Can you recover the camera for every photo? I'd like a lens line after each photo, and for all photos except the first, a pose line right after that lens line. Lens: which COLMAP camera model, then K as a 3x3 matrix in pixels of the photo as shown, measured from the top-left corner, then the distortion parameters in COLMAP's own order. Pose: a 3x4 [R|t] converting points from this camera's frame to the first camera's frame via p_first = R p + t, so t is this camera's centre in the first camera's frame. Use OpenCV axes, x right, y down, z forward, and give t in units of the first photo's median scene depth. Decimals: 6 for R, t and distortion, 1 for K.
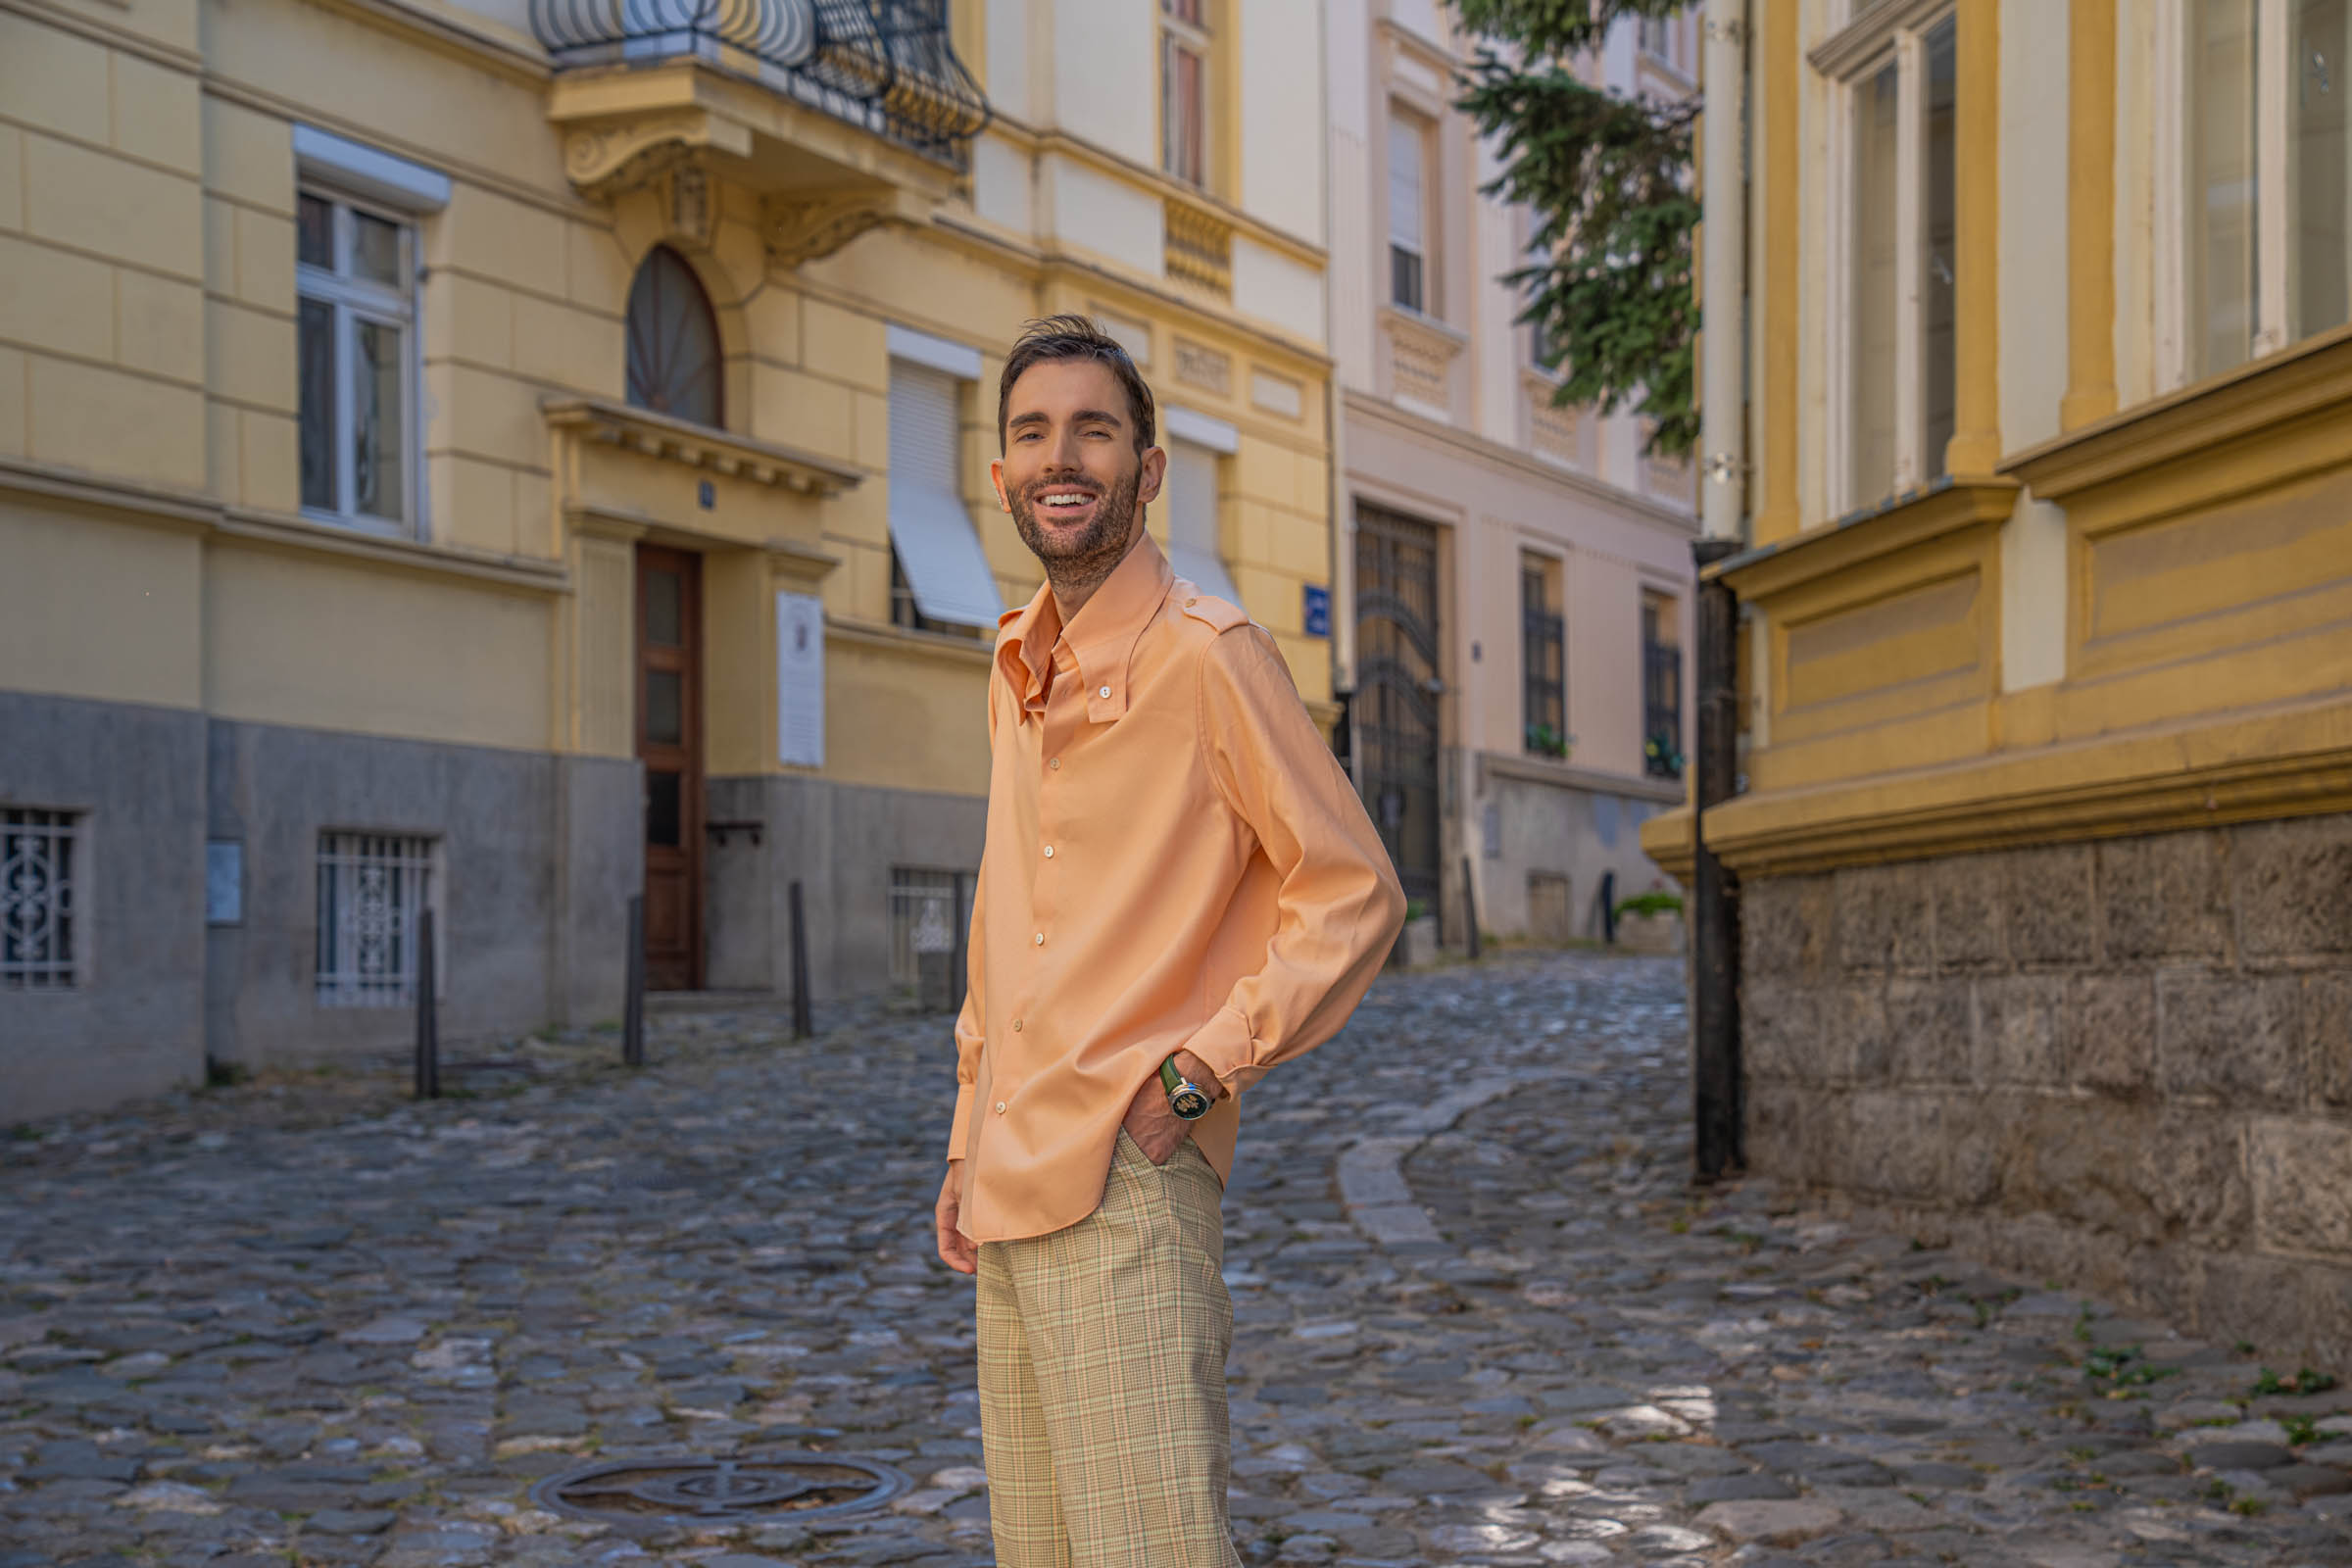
lens RADIAL K [[4052.2, 0, 1176.1], [0, 4052.2, 778.5], [0, 0, 1]] dist [0.330159, 0.000000]
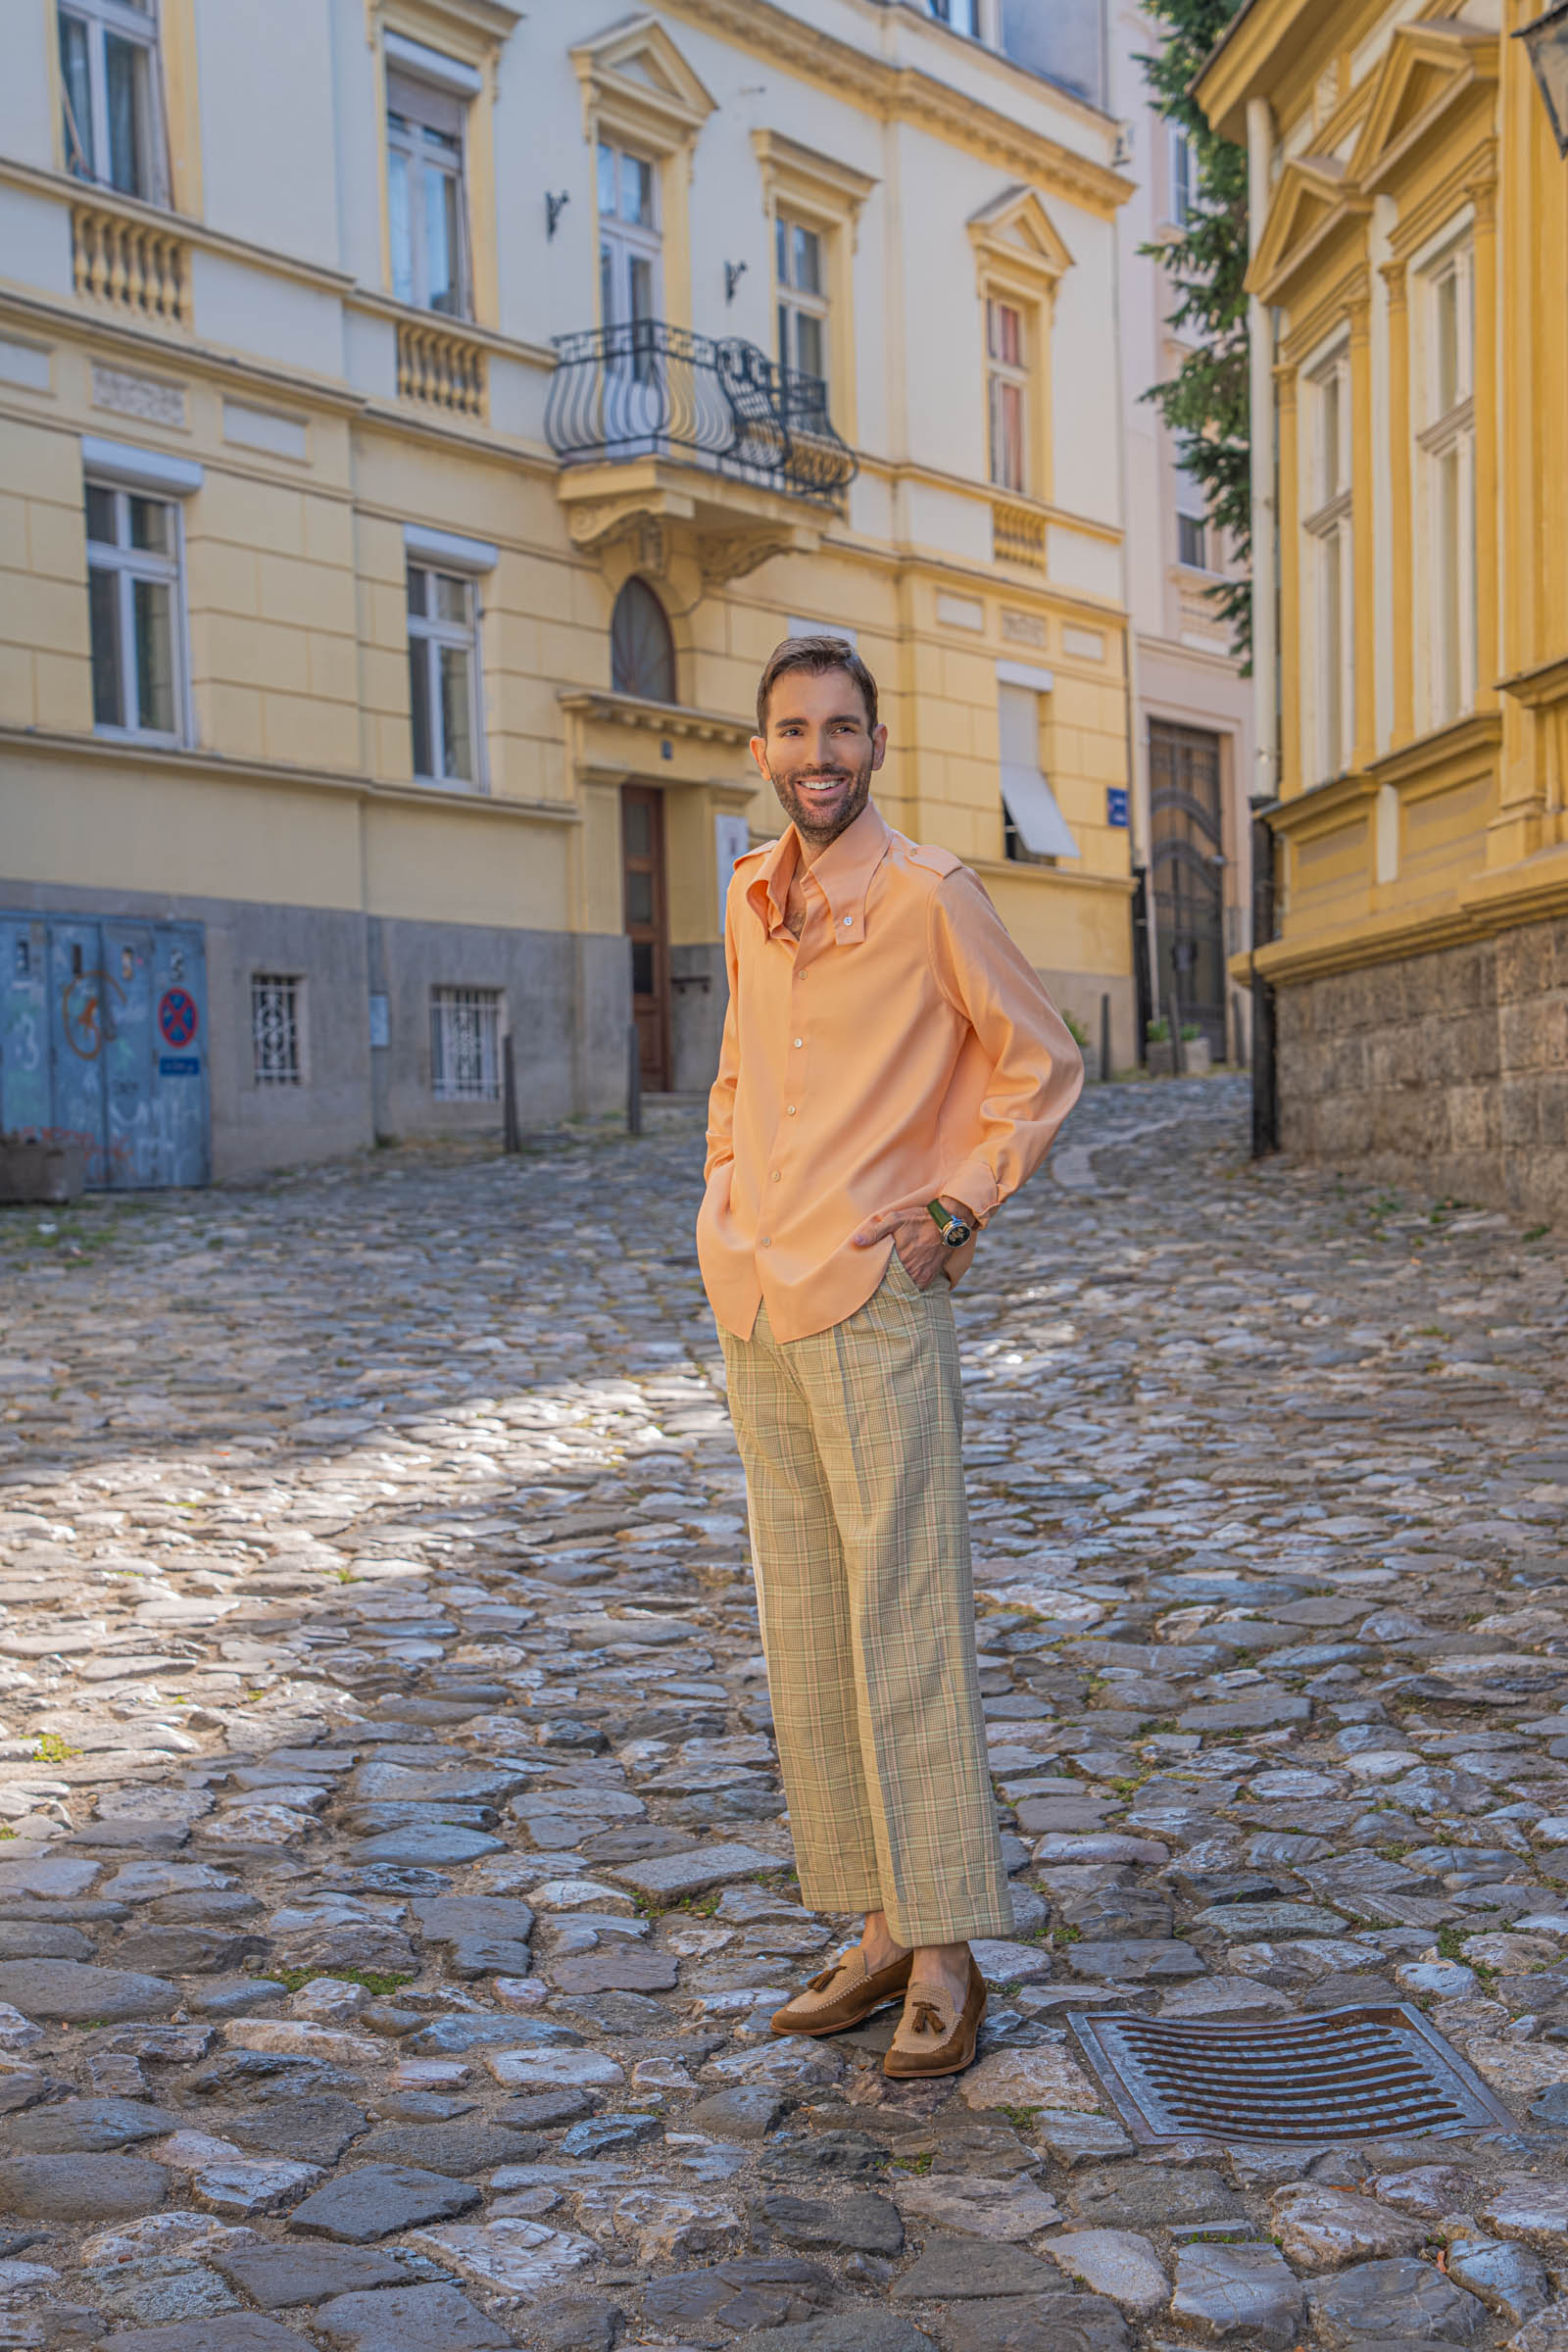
lens RADIAL K [[4021.9, 0, 739.6], [0, 4021.9, 1189.3], [0, 0, 1]] dist [0.285661, 0.000000]
pose [[0.996112, -0.019665, -0.085873, 0.037187], [0.024925, 0.997850, 0.060613, -0.000384], [0.084496, -0.062518, 0.994461, -0.524623]]
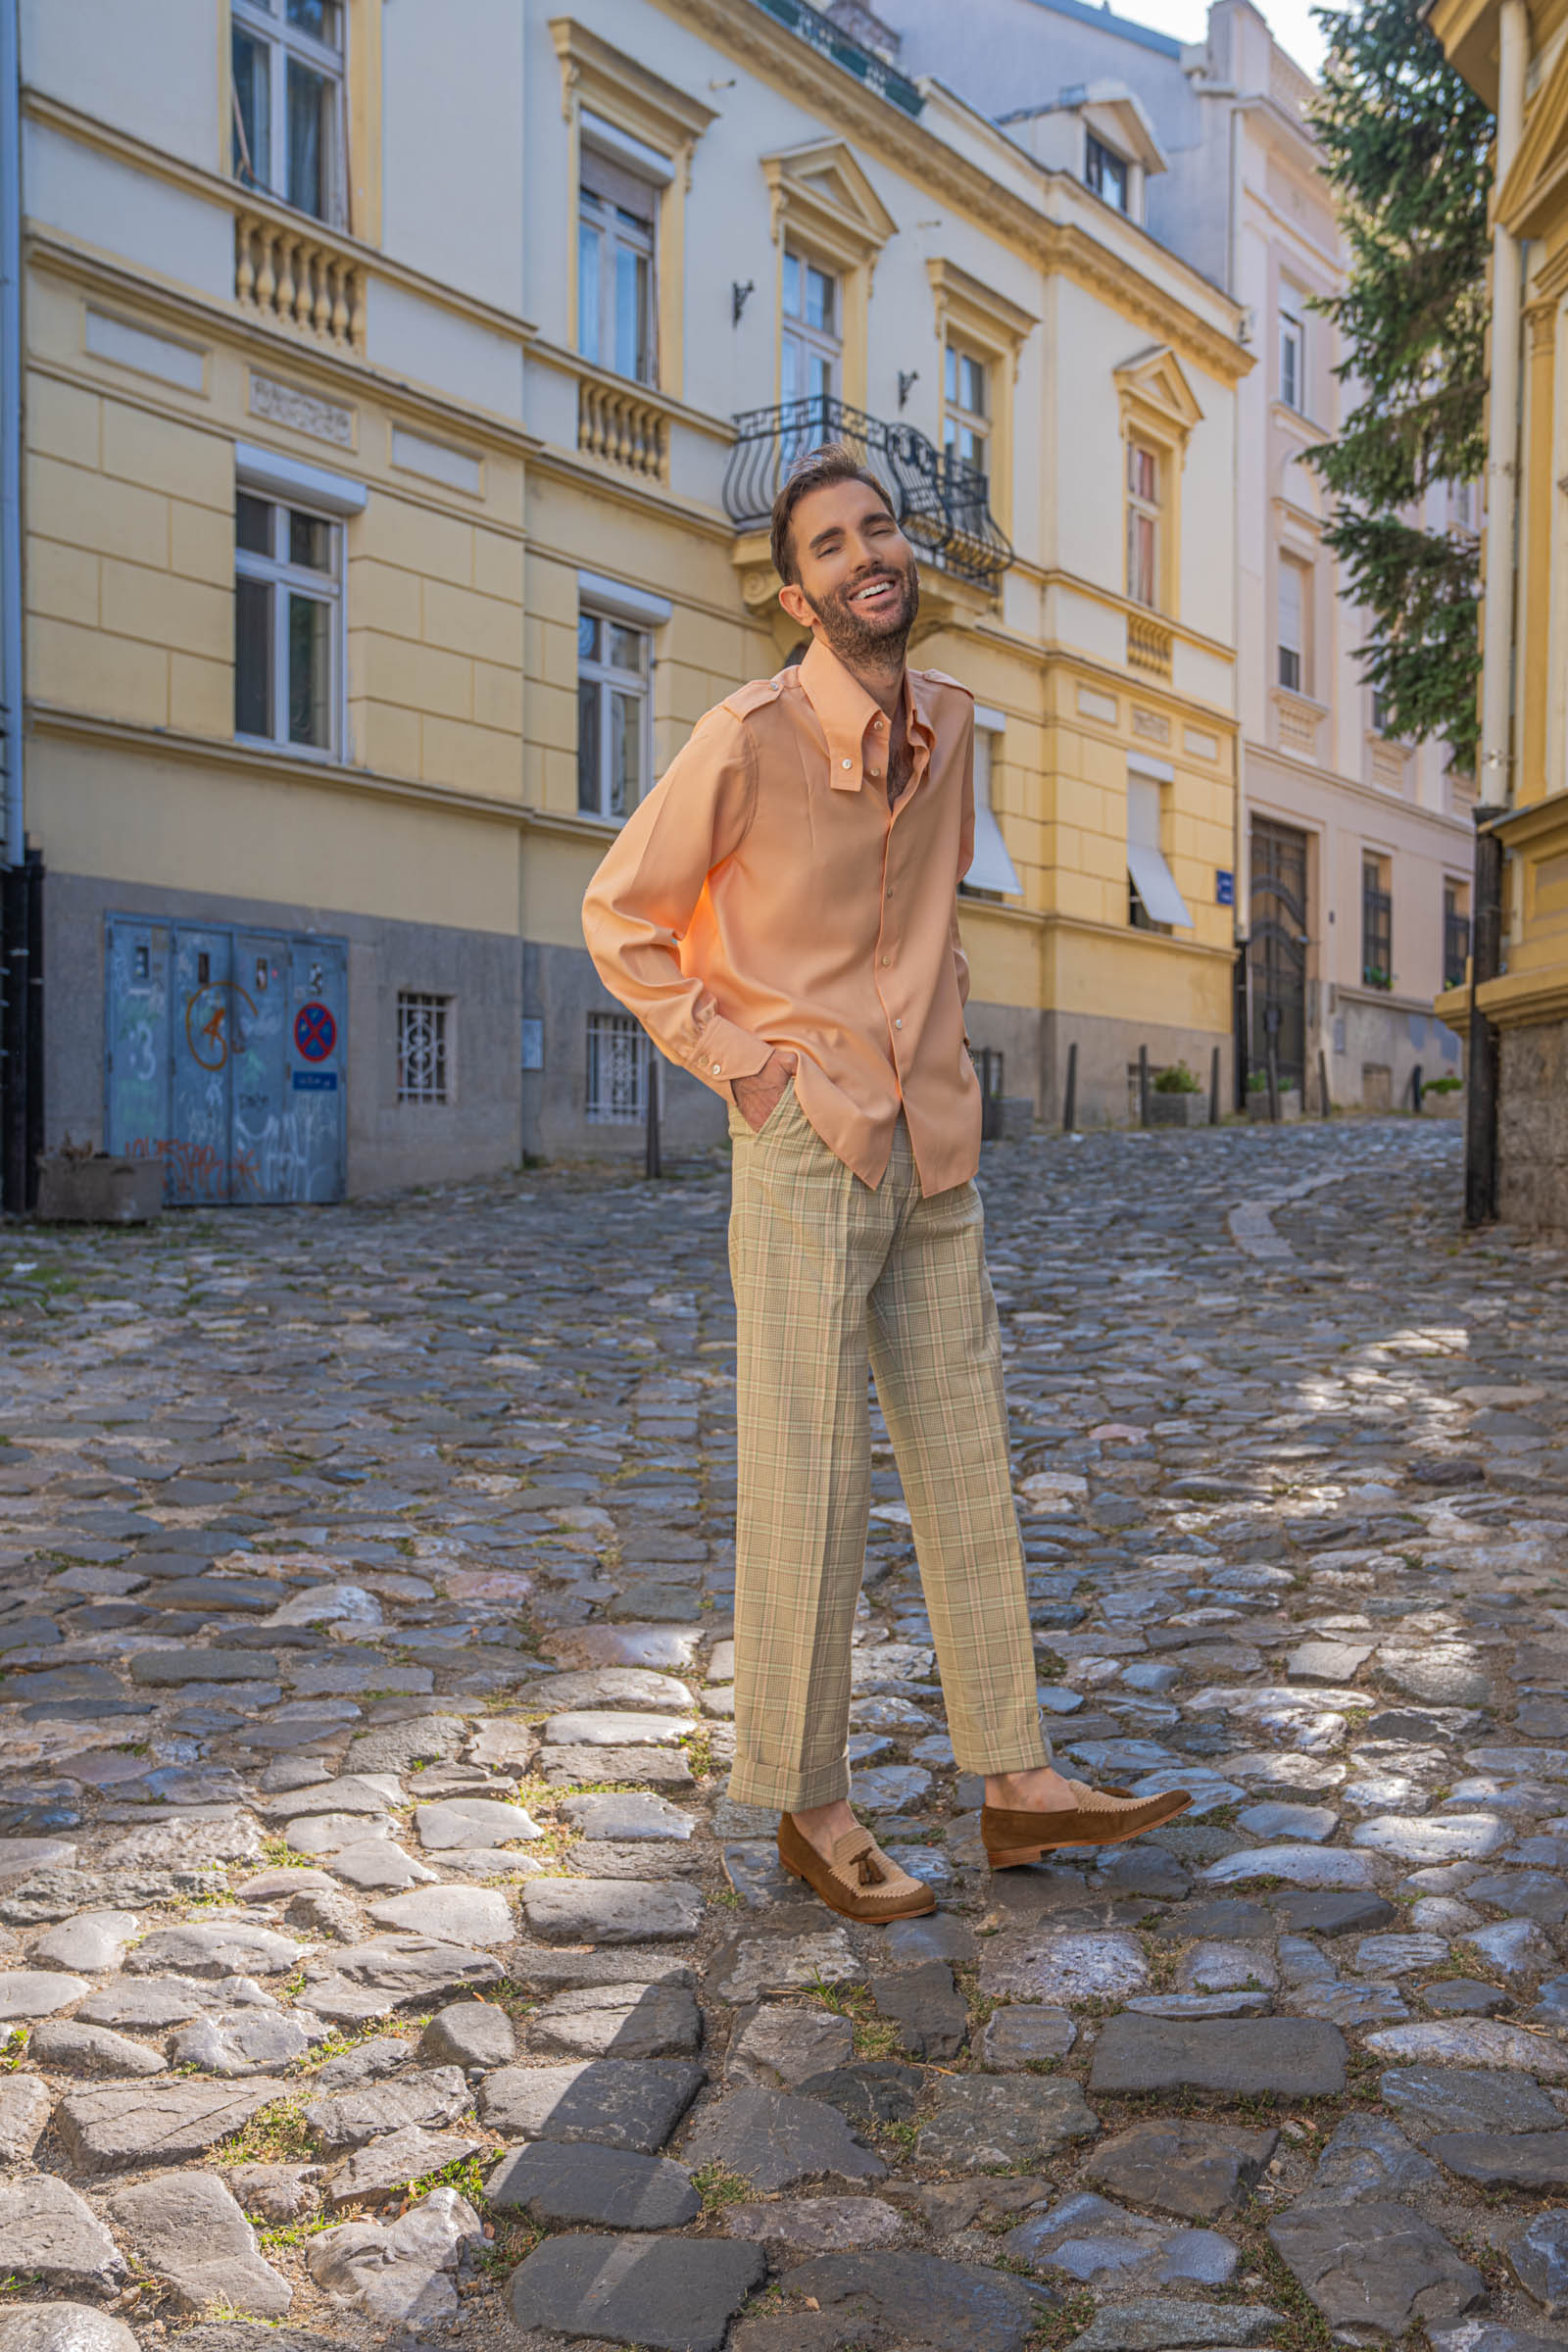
lens RADIAL K [[2633.9, 0, 752.8], [0, 2633.9, 1194.4], [0, 0, 1]] dist [0.021451, 0.000000]
pose [[0.989919, 0.016532, -0.140668, 0.001000], [-0.007260, 0.997782, 0.066174, 0.015269], [0.141450, -0.064486, 0.987843, -0.011512]]
